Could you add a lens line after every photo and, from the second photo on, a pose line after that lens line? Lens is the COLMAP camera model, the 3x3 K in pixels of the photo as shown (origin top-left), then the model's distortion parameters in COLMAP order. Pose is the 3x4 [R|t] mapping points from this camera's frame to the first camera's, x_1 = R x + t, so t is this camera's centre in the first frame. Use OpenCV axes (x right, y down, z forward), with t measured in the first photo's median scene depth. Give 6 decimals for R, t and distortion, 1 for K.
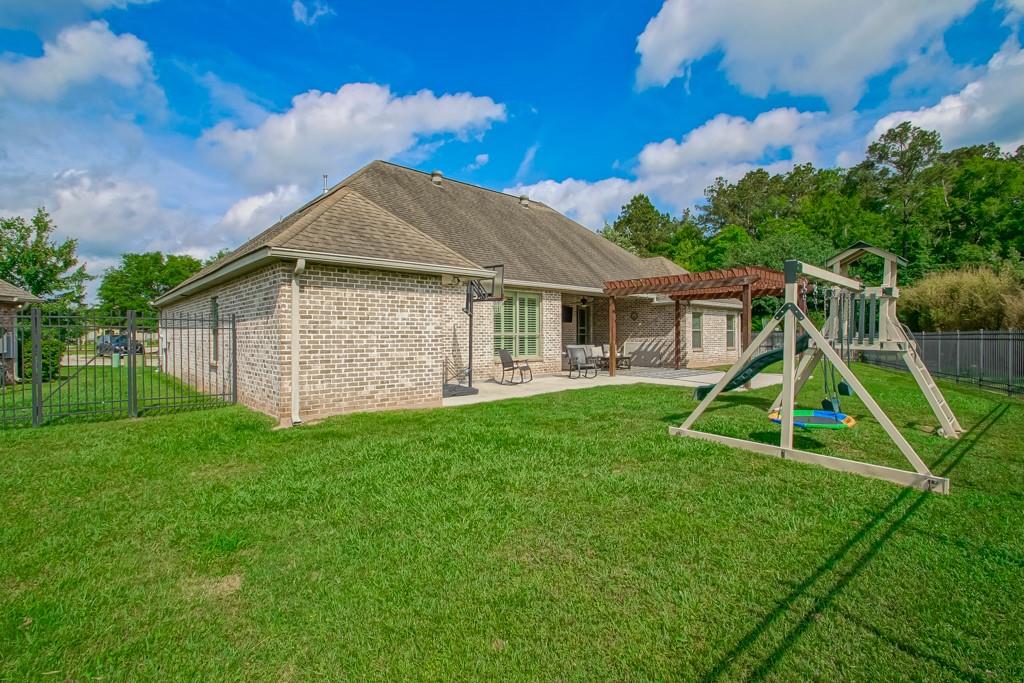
lens RADIAL K [[474.4, 0, 512.0], [0, 474.4, 341.5], [0, 0, 1]] dist [-0.000588, -0.000054]
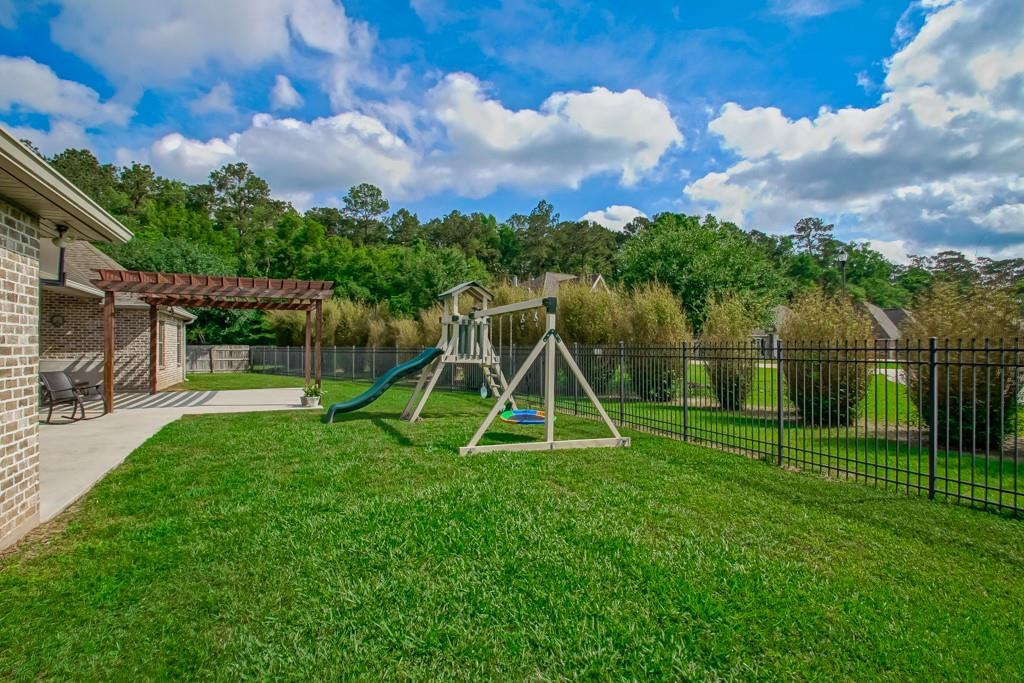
lens RADIAL K [[461.5, 0, 512.0], [0, 461.5, 341.5], [0, 0, 1]] dist [-0.000409, -0.000102]
pose [[0.299040, 0.016845, 0.954092, -0.171366], [0.007369, 0.999774, -0.019961, -0.006010], [-0.954212, 0.013000, 0.298848, 0.194807]]
